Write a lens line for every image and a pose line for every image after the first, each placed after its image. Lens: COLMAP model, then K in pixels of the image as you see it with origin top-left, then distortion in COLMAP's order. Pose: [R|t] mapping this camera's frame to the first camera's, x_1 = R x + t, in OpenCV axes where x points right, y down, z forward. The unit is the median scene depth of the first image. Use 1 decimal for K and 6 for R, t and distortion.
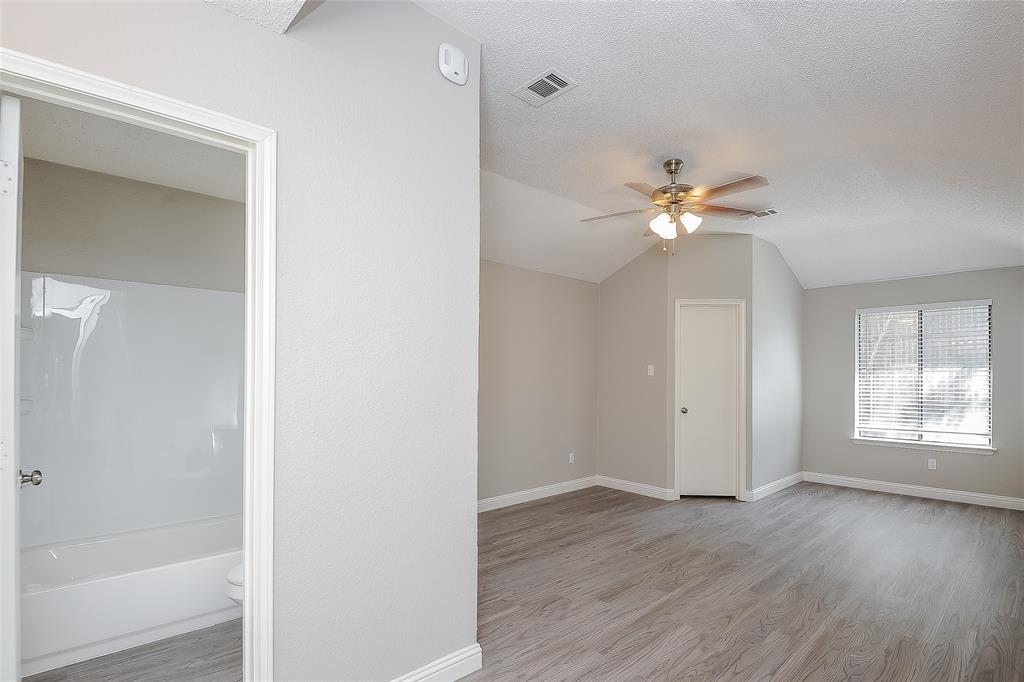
lens RADIAL K [[509.1, 0, 511.1], [0, 509.1, 364.3], [0, 0, 1]] dist [0.001632, -0.032578]
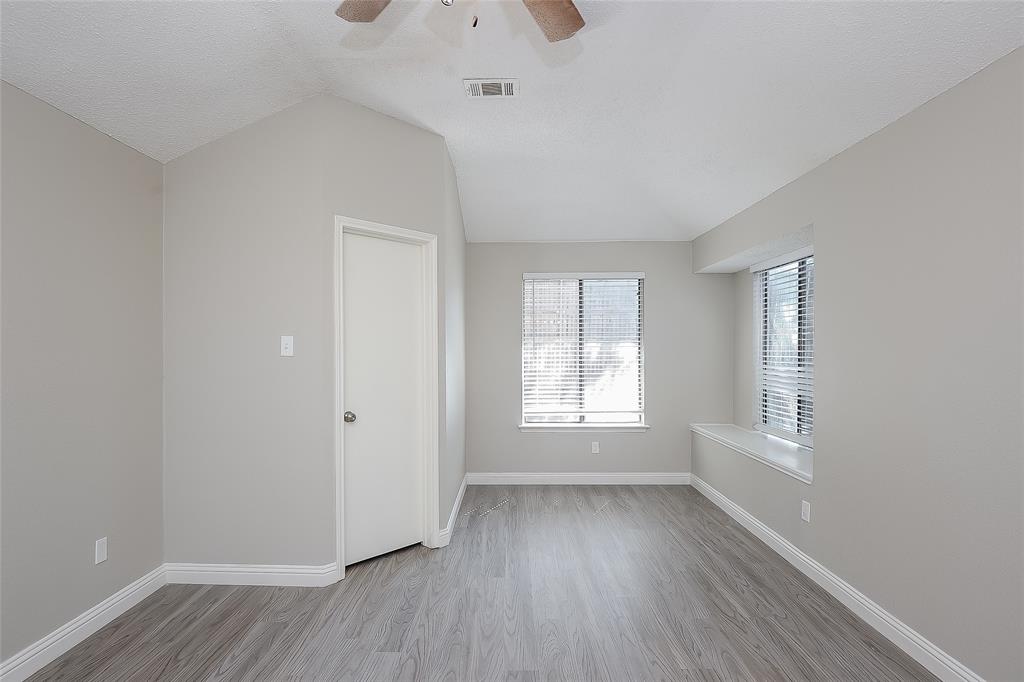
lens RADIAL K [[509.1, 0, 511.1], [0, 509.1, 364.3], [0, 0, 1]] dist [0.001632, -0.032578]
pose [[0.682822, -0.026074, 0.730119, 0.055808], [-0.007643, 0.999053, 0.042826, 0.007586], [-0.730545, -0.034822, 0.681976, 0.498100]]
